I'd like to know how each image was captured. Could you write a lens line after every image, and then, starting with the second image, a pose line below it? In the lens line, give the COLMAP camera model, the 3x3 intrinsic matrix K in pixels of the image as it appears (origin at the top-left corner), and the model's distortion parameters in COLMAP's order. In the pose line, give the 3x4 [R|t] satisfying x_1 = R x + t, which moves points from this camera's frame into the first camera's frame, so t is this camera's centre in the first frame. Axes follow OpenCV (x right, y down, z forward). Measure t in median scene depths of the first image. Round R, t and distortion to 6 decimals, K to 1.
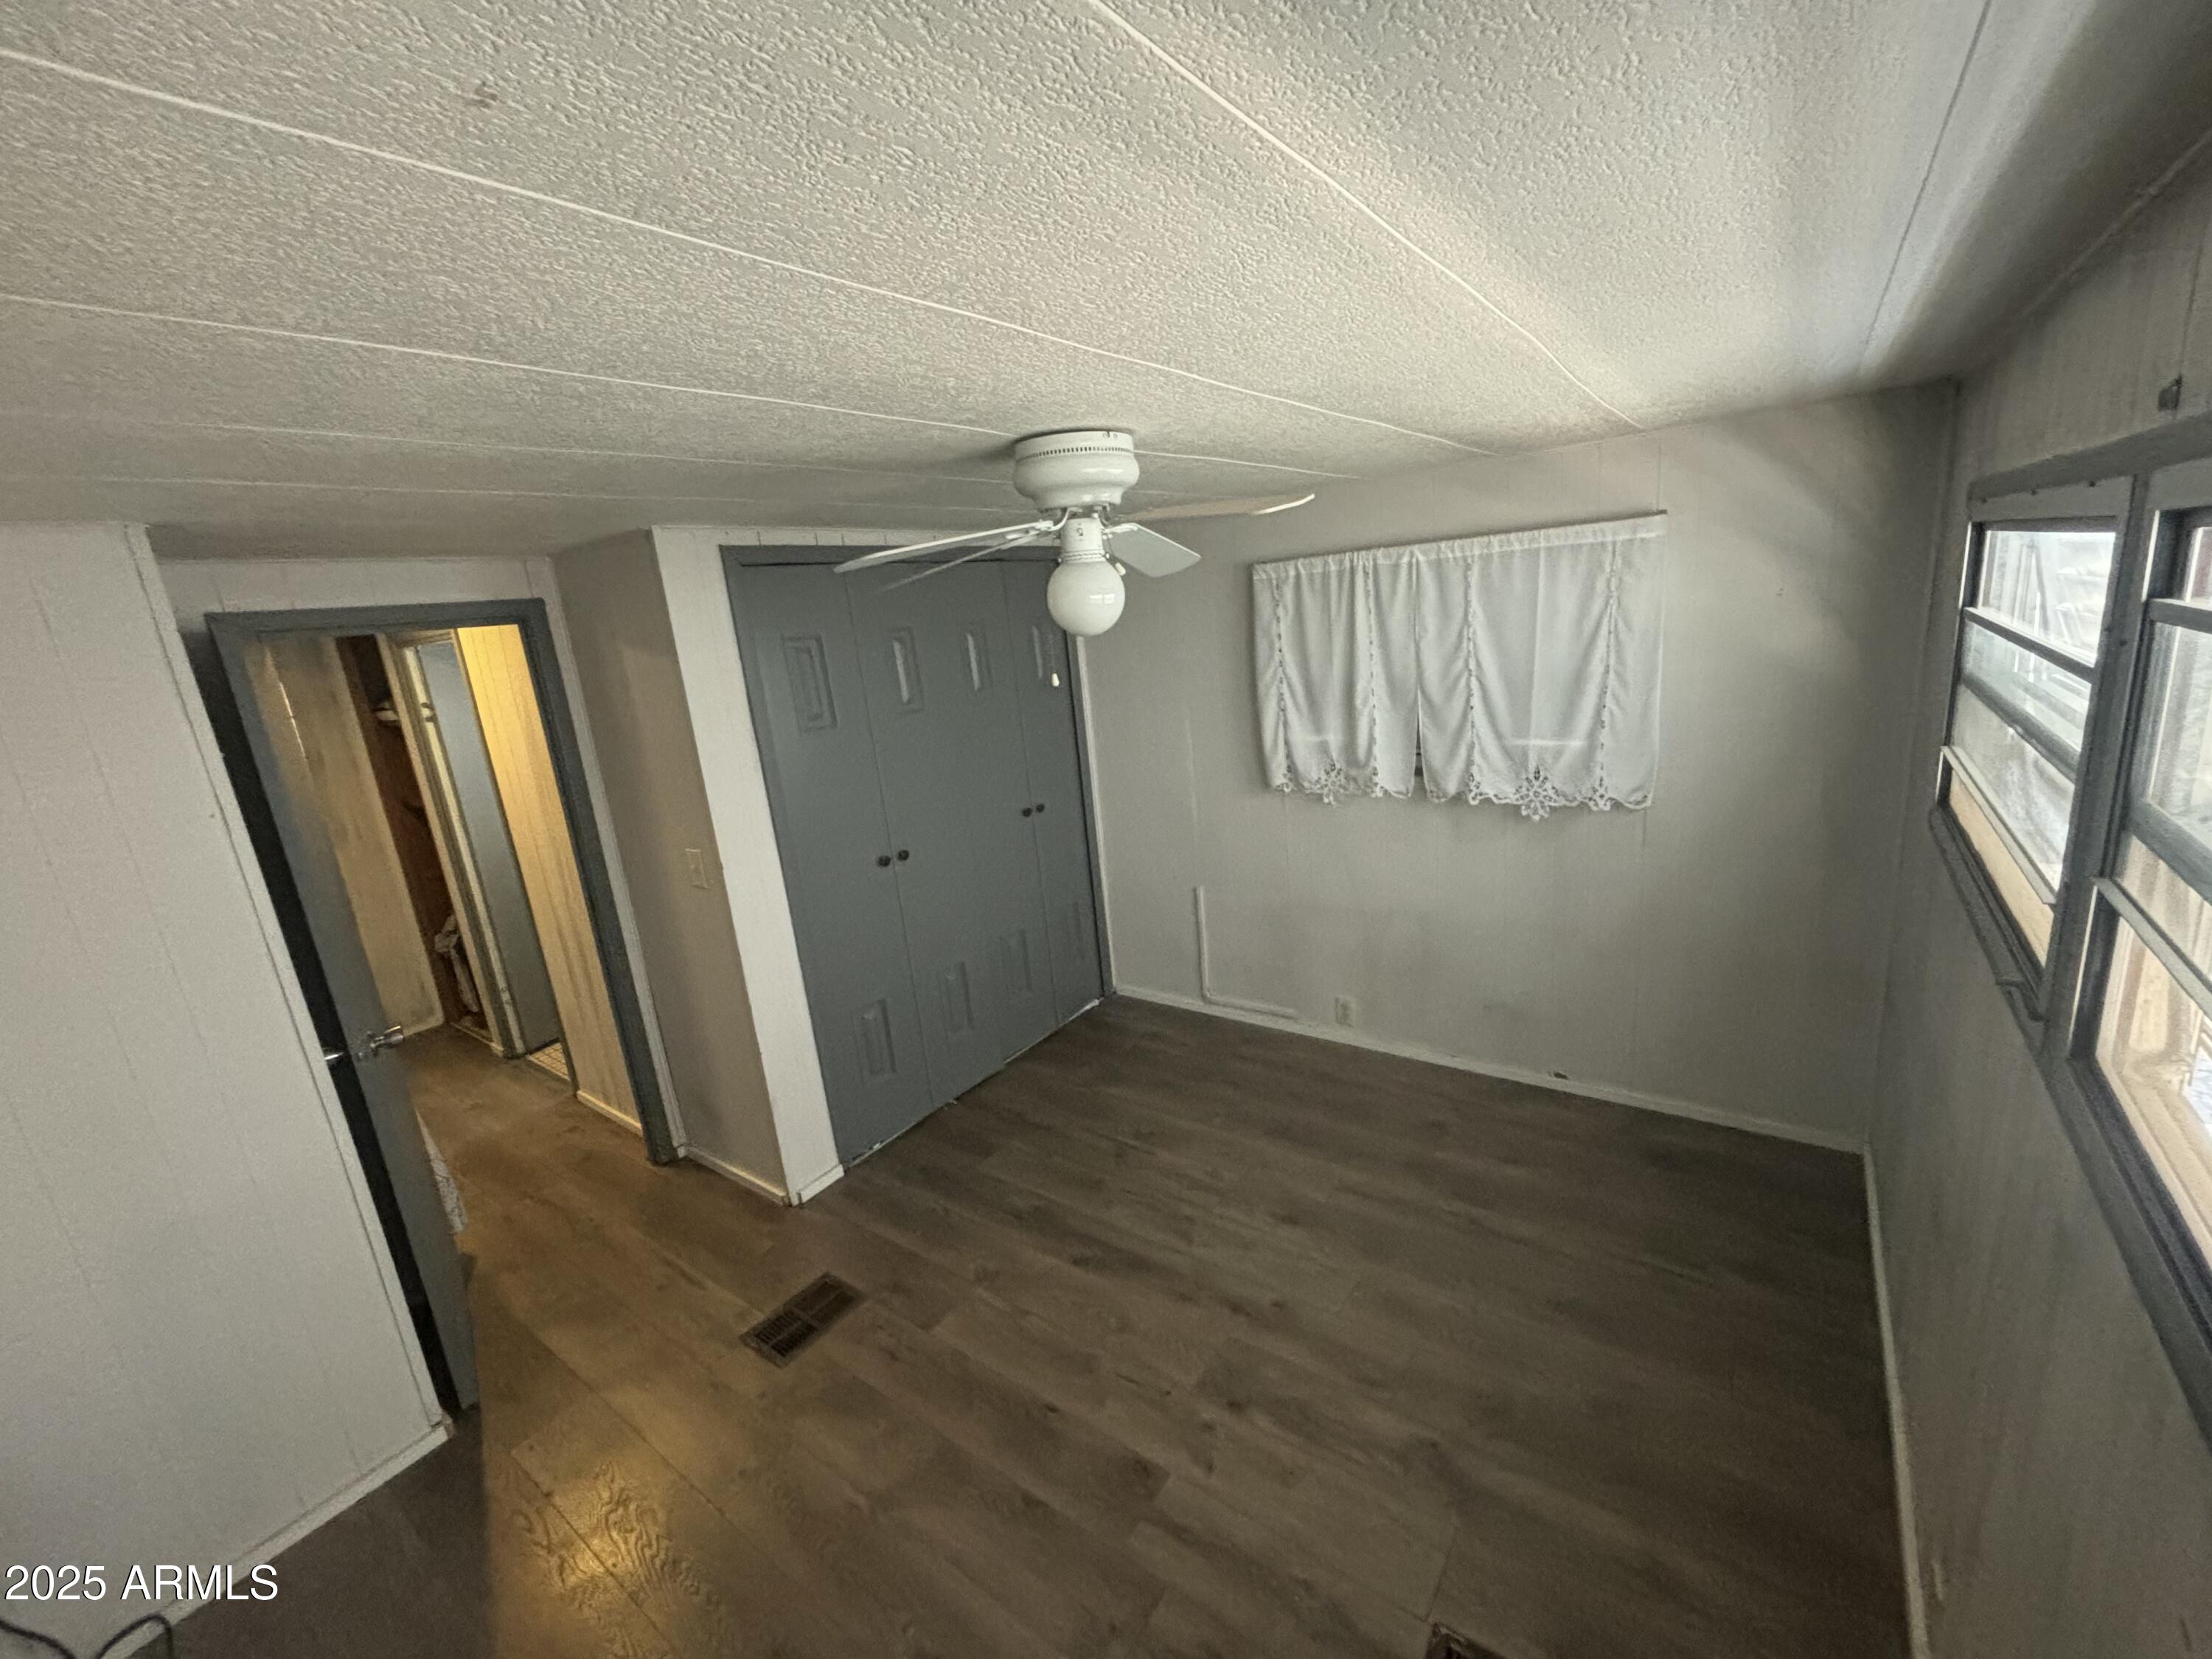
lens RADIAL K [[900.1, 0, 1102.3], [0, 900.1, 828.7], [0, 0, 1]] dist [0.000111, 0.000444]
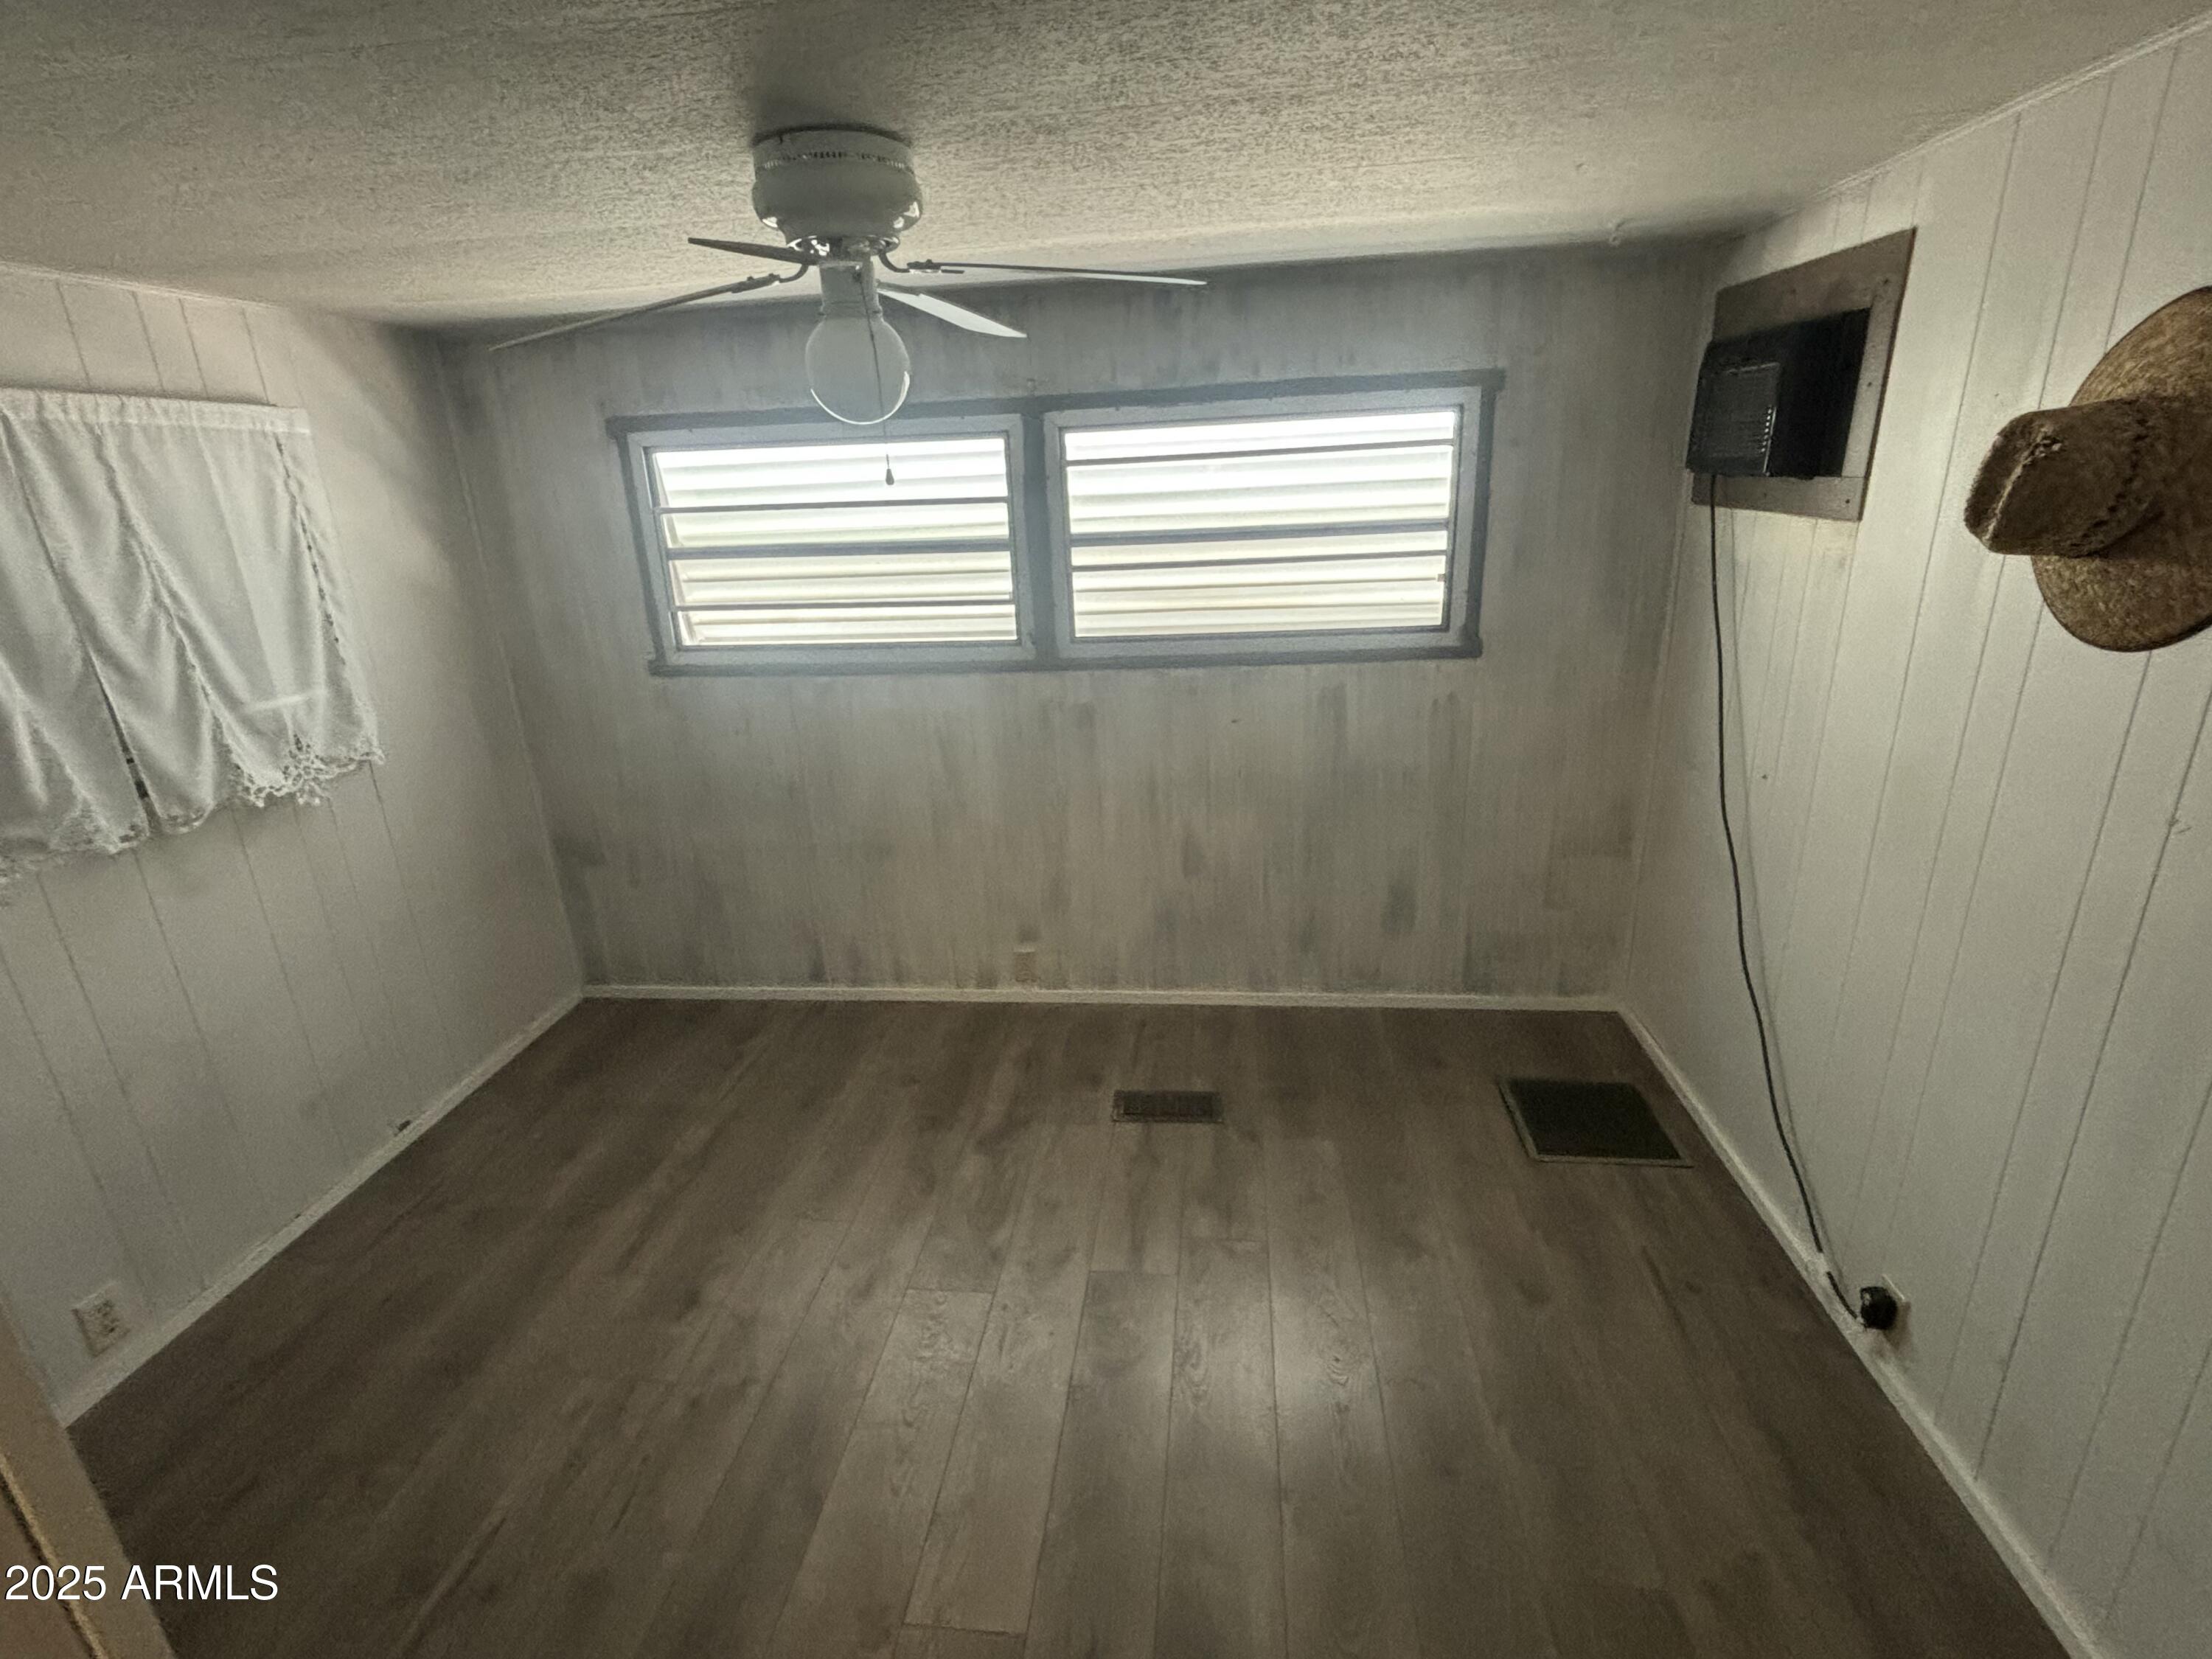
lens RADIAL K [[1037.8, 0, 1103.4], [0, 1037.8, 824.2], [0, 0, 1]] dist [0.004190, 0.001169]
pose [[-0.492091, -0.163500, 0.855052, -0.590453], [0.297574, 0.891448, 0.341716, -0.098709], [-0.818105, 0.422597, -0.390020, 0.839285]]
